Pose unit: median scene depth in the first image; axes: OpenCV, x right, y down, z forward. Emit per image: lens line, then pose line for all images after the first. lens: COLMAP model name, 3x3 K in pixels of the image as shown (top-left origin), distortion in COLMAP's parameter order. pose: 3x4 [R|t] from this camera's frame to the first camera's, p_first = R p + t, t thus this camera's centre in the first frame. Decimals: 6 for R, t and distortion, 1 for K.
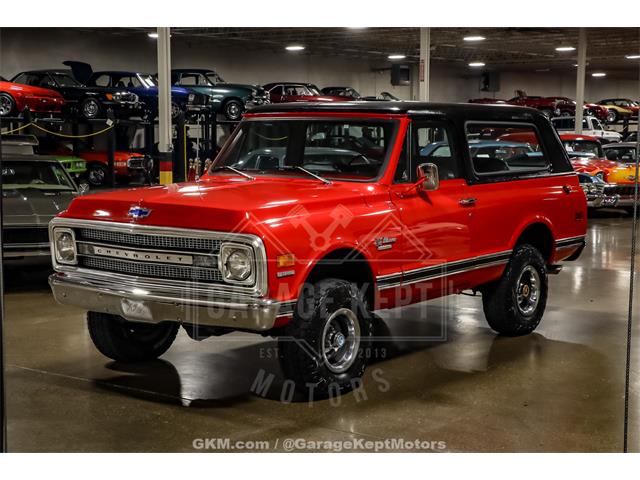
lens RADIAL K [[1187.5, 0, 320.0], [0, 1187.5, 240.0], [0, 0, 1]] dist [0.155676, 0.419338]
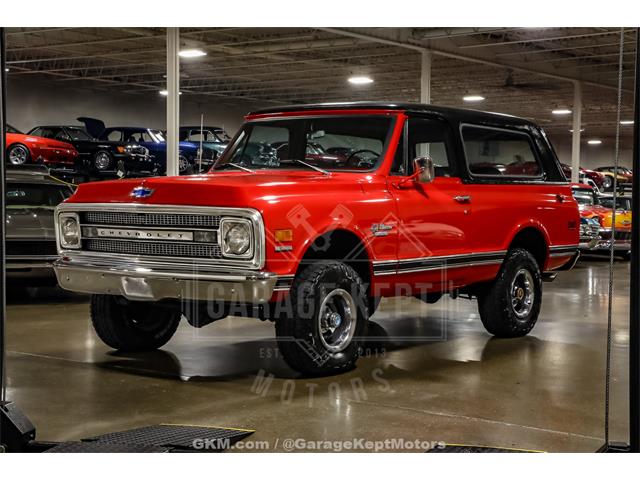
lens RADIAL K [[1159.1, 0, 320.0], [0, 1159.1, 240.0], [0, 0, 1]] dist [0.161385, 0.026081]
pose [[0.999949, 0.008740, -0.005106, 0.006445], [-0.009069, 0.997621, -0.068344, 0.074276], [0.004496, 0.068387, 0.997649, 0.001878]]
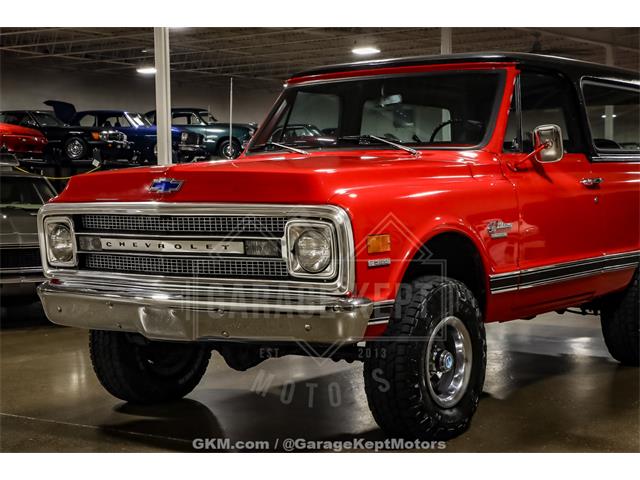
lens RADIAL K [[1187.5, 0, 320.0], [0, 1187.5, 240.0], [0, 0, 1]] dist [0.155676, 0.419338]
pose [[0.999688, -0.017233, 0.018103, -0.063337], [0.018244, 0.998195, -0.057217, 0.045379], [-0.017084, 0.057529, 0.998198, 0.250952]]
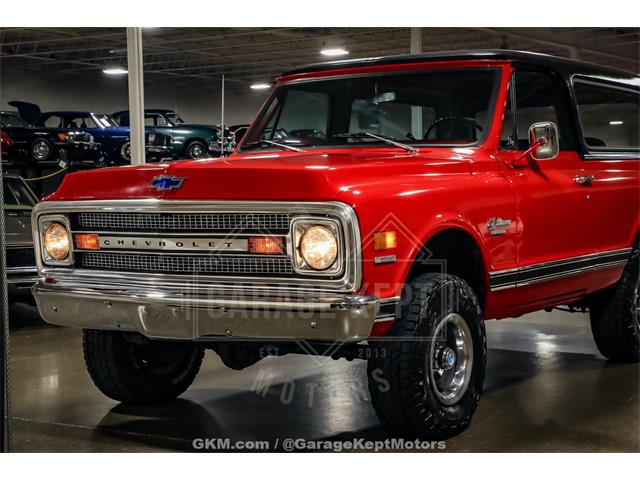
lens RADIAL K [[1187.5, 0, 320.0], [0, 1187.5, 240.0], [0, 0, 1]] dist [0.155676, 0.419338]
pose [[0.998410, -0.020505, 0.052508, -0.085889], [0.023580, 0.998002, -0.058621, 0.047430], [-0.051201, 0.059766, 0.996898, 0.255516]]
